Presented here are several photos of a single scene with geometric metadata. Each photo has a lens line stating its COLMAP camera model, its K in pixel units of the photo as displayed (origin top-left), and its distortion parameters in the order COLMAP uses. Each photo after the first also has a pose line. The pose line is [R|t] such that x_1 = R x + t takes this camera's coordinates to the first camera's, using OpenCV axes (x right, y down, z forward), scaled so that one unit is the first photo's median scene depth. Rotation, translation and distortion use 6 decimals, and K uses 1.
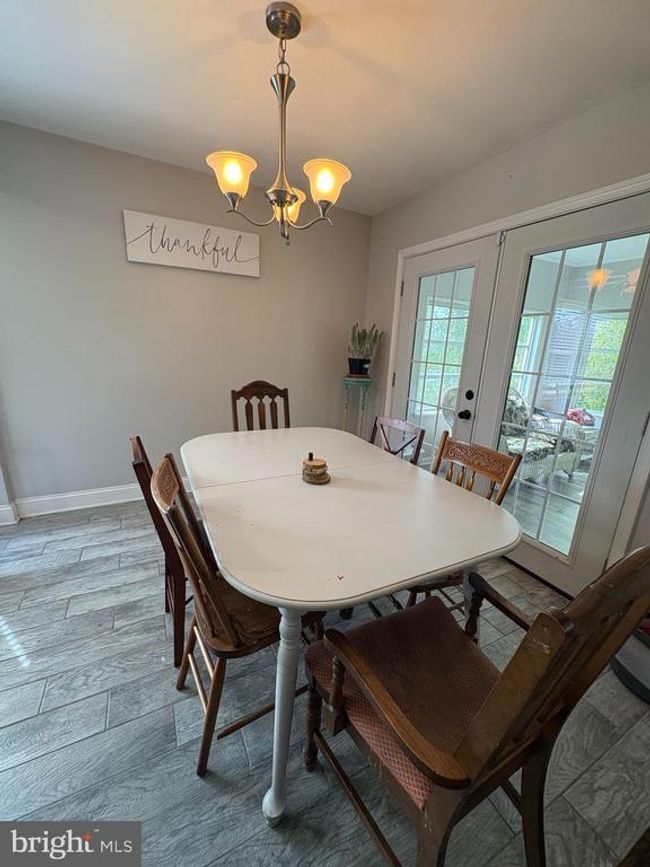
lens RADIAL K [[348.0, 0, 325.0], [0, 348.0, 432.9], [0, 0, 1]] dist [-0.001285, 0.000650]
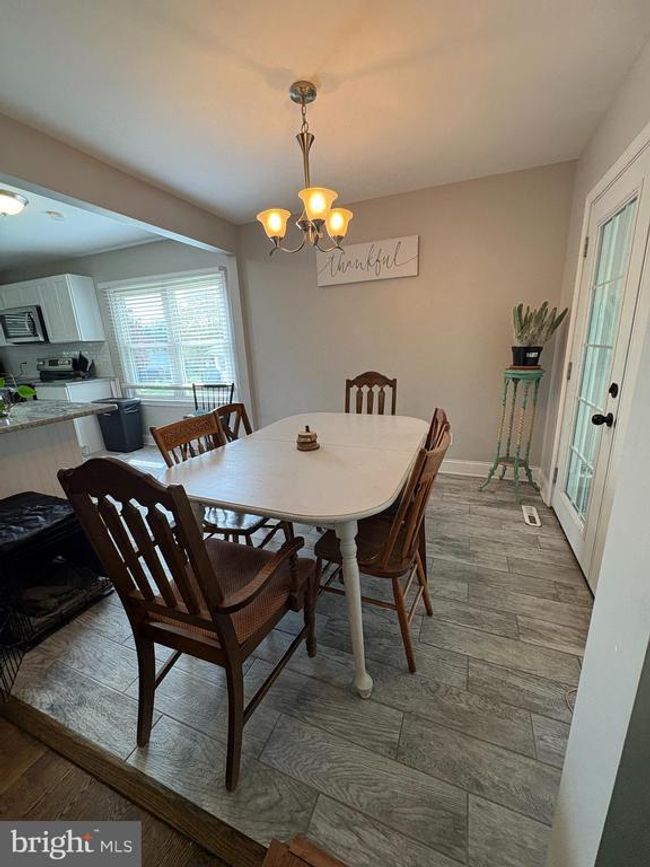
lens RADIAL K [[348.0, 0, 328.2], [0, 348.0, 433.6], [0, 0, 1]] dist [-0.001285, 0.000650]
pose [[0.639678, 0.126361, -0.758186, 0.596682], [-0.124666, 0.990390, 0.059880, 0.001530], [0.758466, 0.056216, 0.649283, 0.157622]]
